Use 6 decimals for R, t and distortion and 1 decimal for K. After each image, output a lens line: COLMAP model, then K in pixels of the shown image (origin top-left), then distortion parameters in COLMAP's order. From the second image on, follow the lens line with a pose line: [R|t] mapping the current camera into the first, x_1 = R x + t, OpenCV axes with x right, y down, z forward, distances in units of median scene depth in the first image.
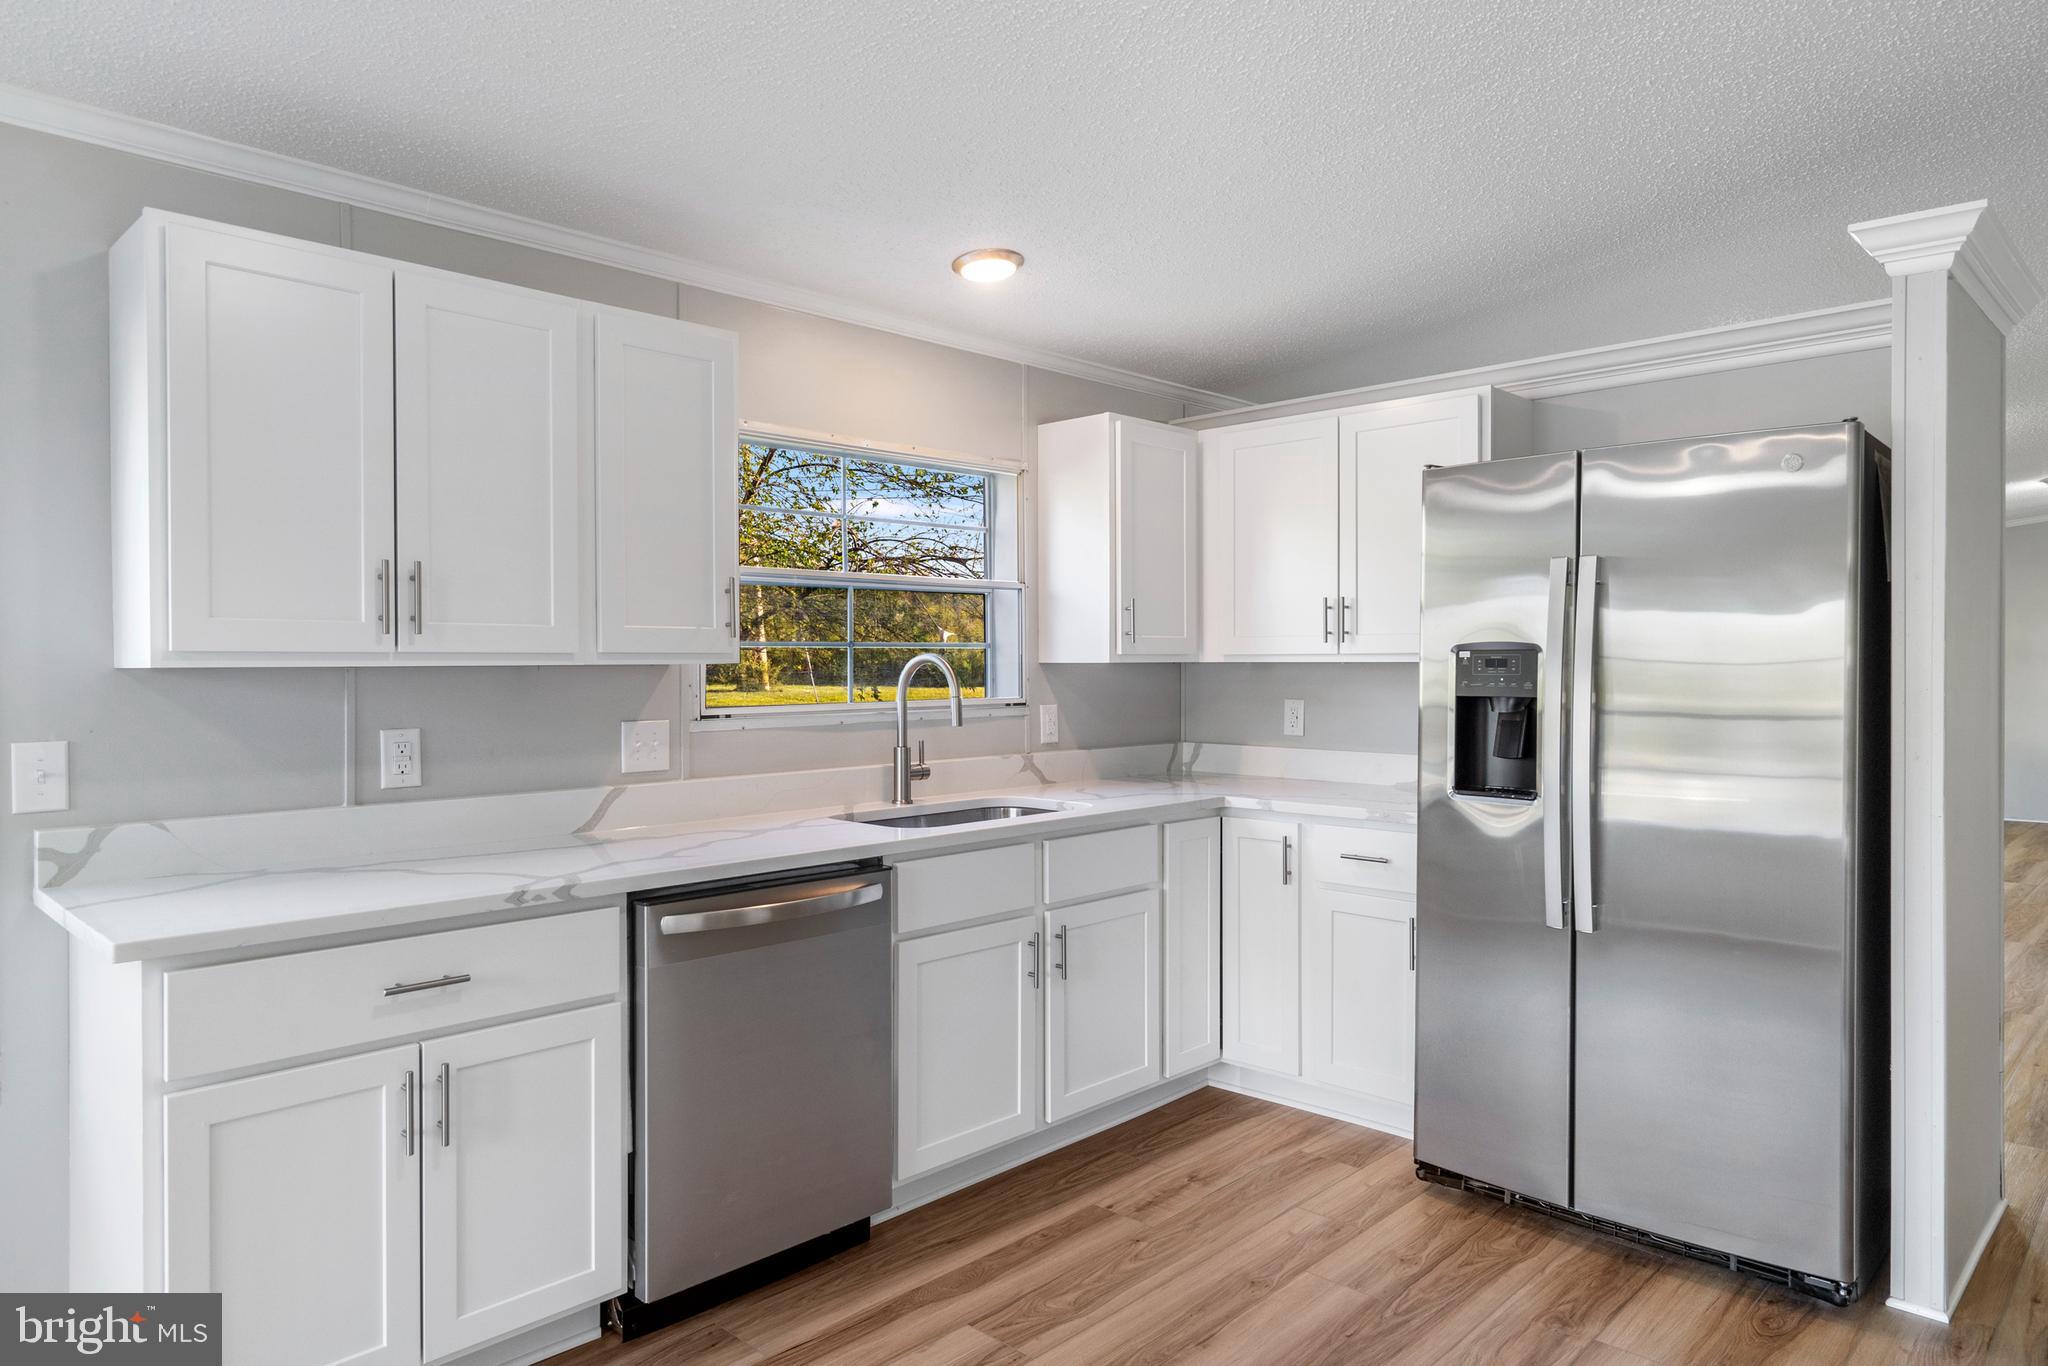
lens RADIAL K [[1280.9, 0, 1011.4], [0, 1280.9, 668.5], [0, 0, 1]] dist [0.007322, 0.004919]
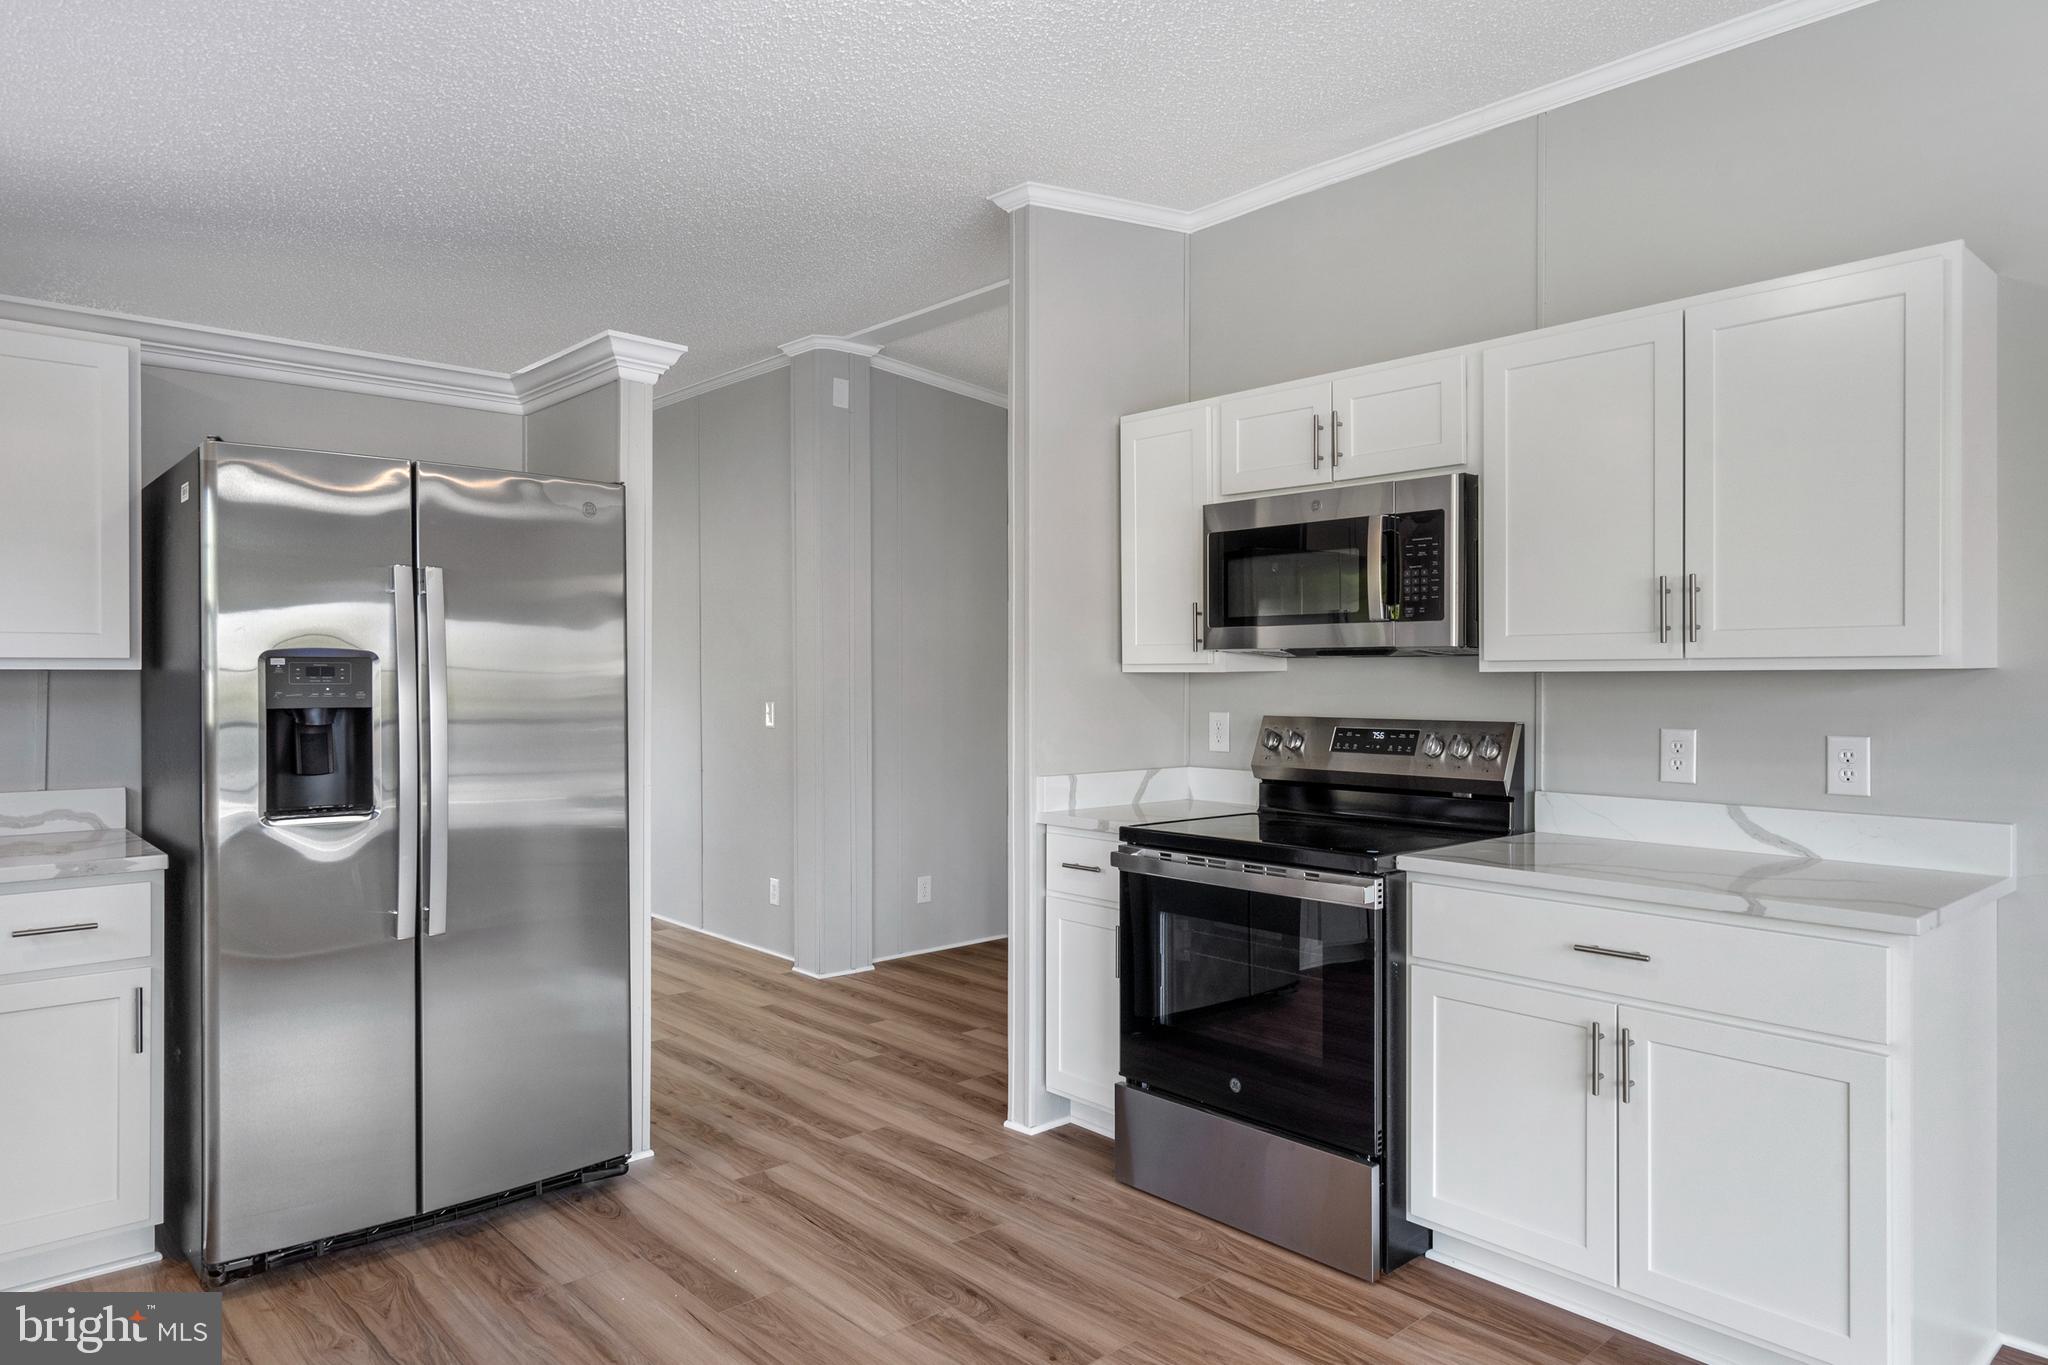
lens RADIAL K [[1280.9, 0, 1023.0], [0, 1280.9, 677.7], [0, 0, 1]] dist [0.007322, 0.004919]
pose [[0.065850, -0.000996, 0.997829, -0.511136], [0.002784, 0.999996, 0.000815, 0.000935], [-0.997826, 0.002724, 0.065853, 0.438329]]
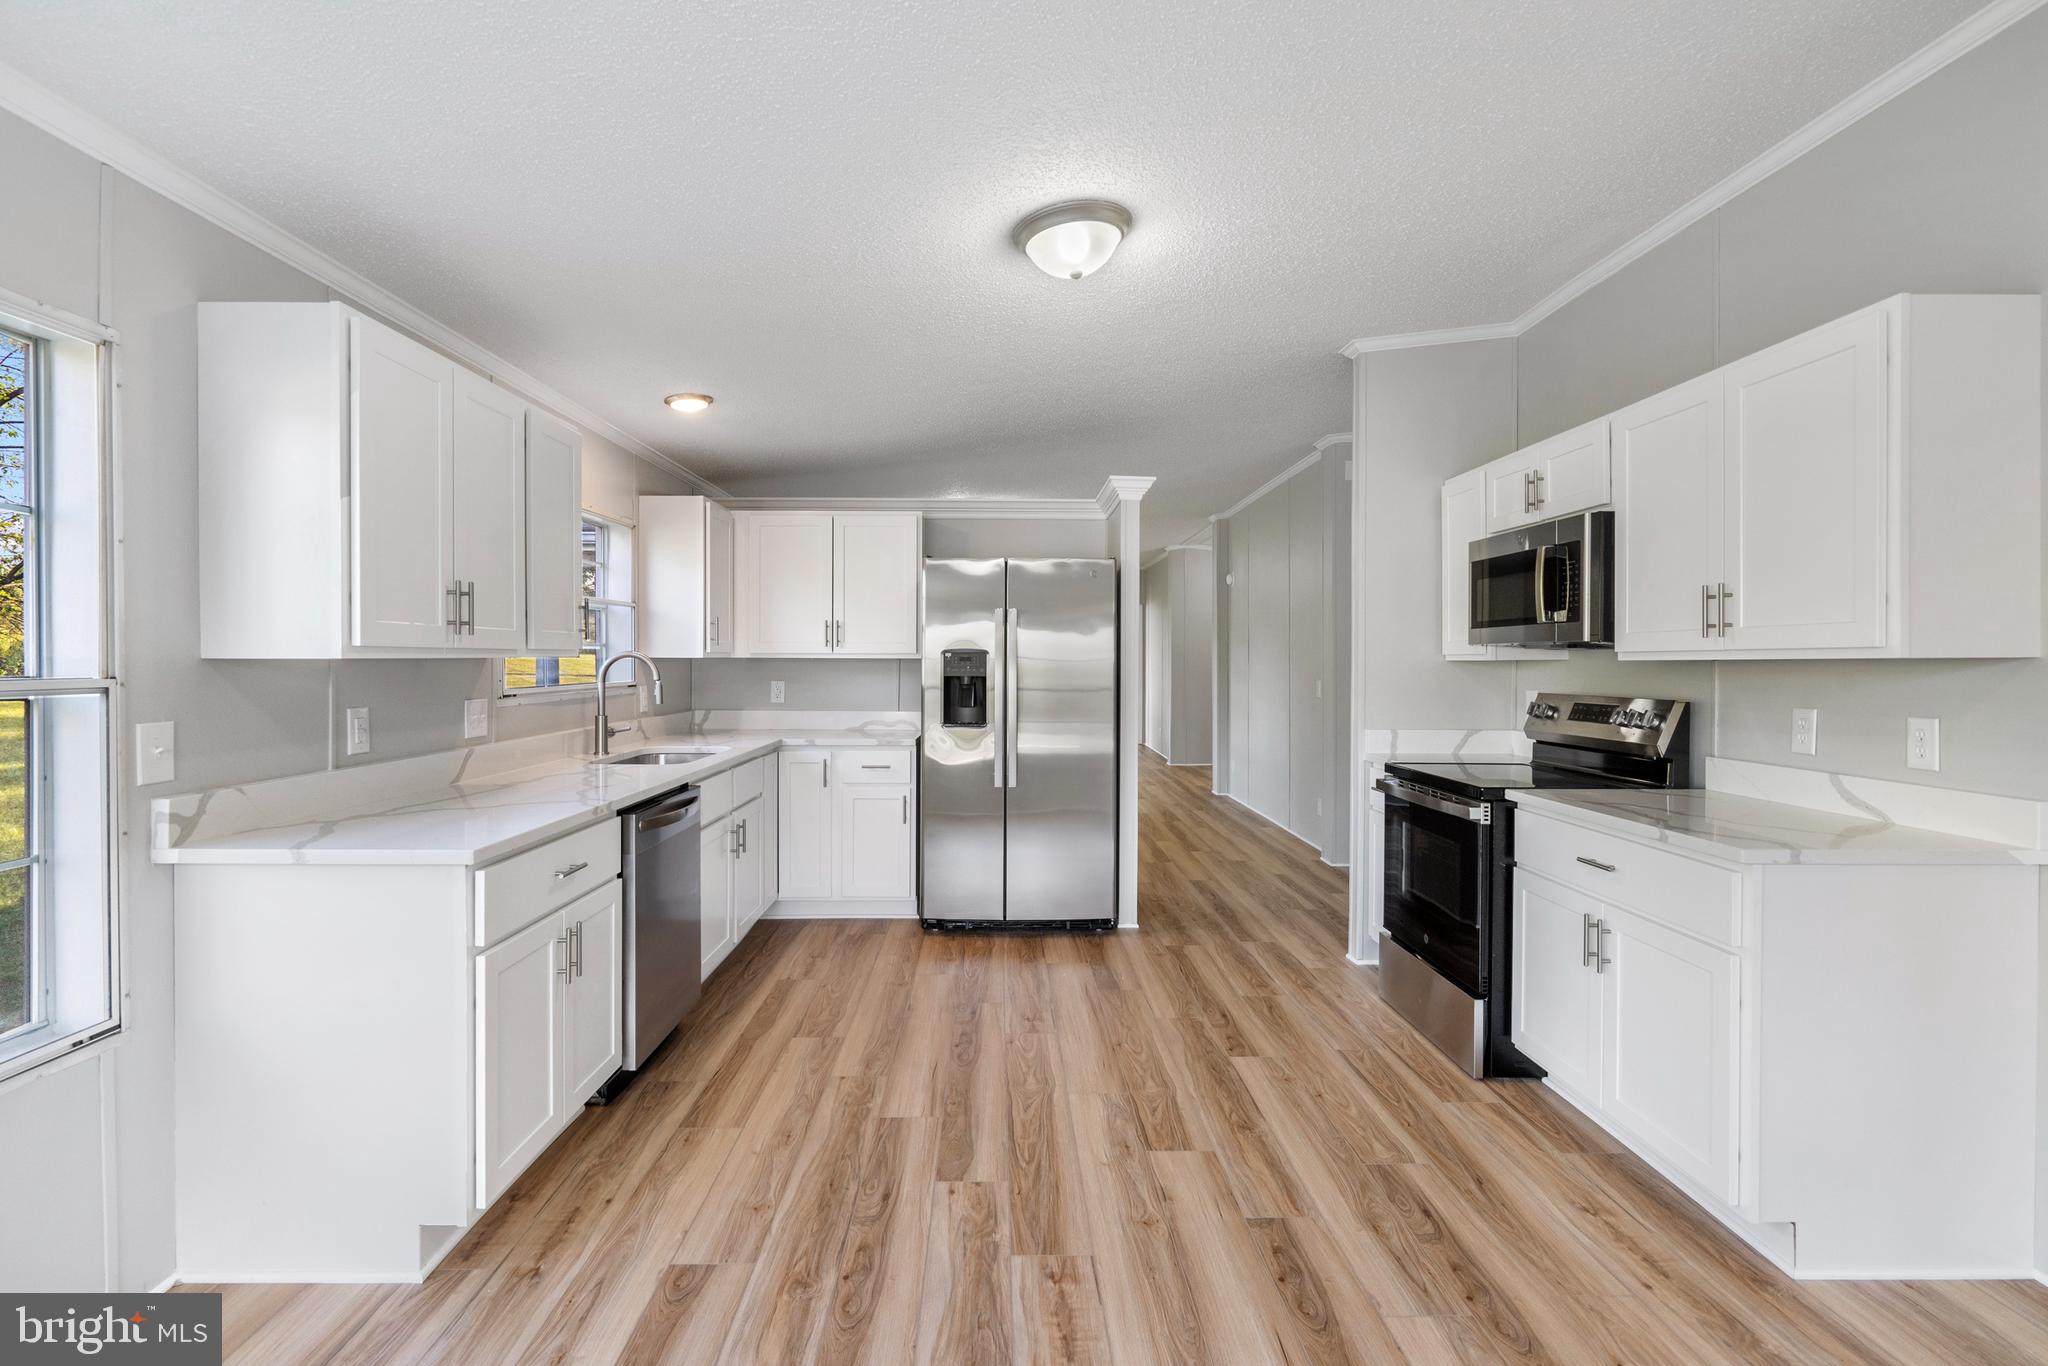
lens RADIAL K [[961.9, 0, 1010.1], [0, 961.9, 665.4], [0, 0, 1]] dist [0.000078, 0.000016]
pose [[0.711042, -0.000052, 0.703150, -0.628518], [-0.001615, 0.999997, 0.001707, 0.002678], [-0.703148, -0.002349, 0.711040, -0.114054]]
